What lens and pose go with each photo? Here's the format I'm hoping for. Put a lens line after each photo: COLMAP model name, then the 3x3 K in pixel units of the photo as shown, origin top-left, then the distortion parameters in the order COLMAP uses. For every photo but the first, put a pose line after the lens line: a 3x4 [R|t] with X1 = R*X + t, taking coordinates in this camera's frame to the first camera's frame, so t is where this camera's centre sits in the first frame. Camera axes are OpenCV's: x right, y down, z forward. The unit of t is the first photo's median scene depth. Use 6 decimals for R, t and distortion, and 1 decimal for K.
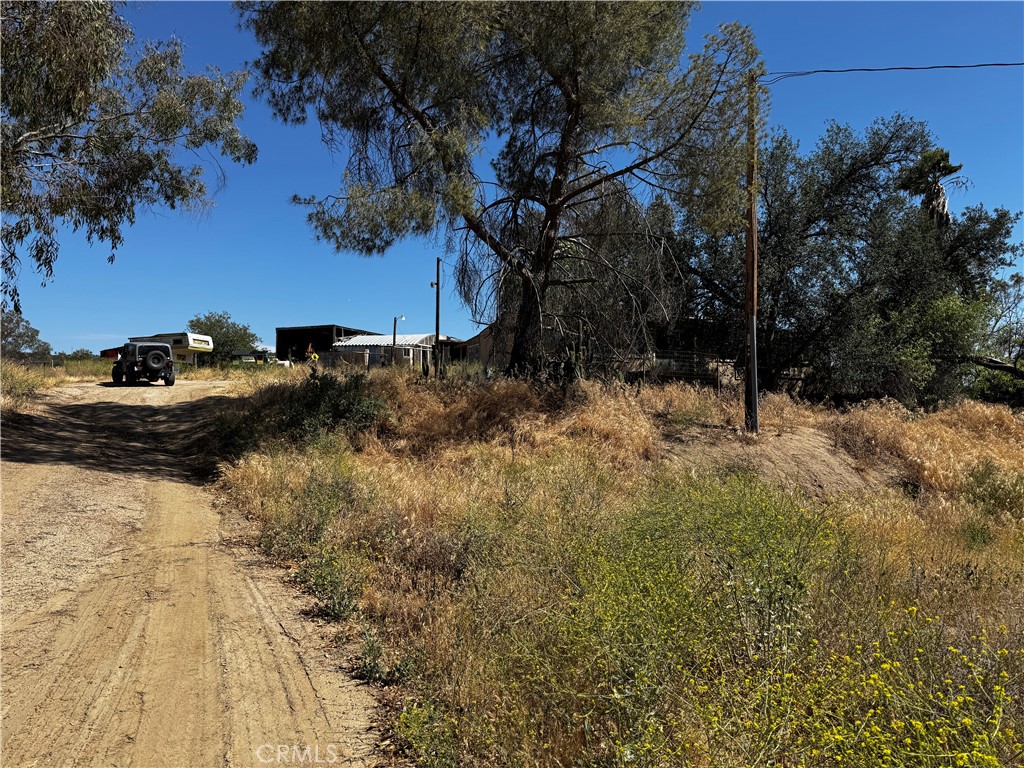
lens RADIAL K [[720.5, 0, 512.5], [0, 720.5, 383.8], [0, 0, 1]] dist [0.064569, -0.064714]
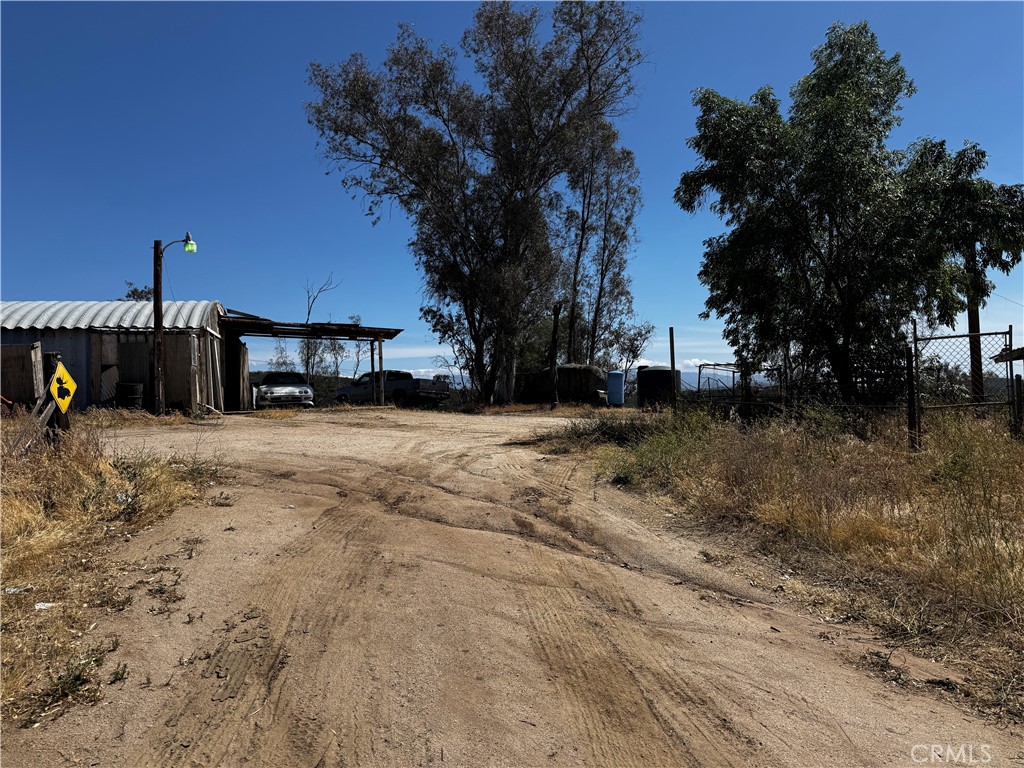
lens RADIAL K [[720.5, 0, 508.4], [0, 720.5, 384.0], [0, 0, 1]] dist [0.064569, -0.064714]
pose [[0.773088, -0.026557, 0.633743, -0.247778], [0.023277, 0.999638, 0.013495, -0.030880], [-0.633872, 0.004319, 0.773426, 0.649621]]
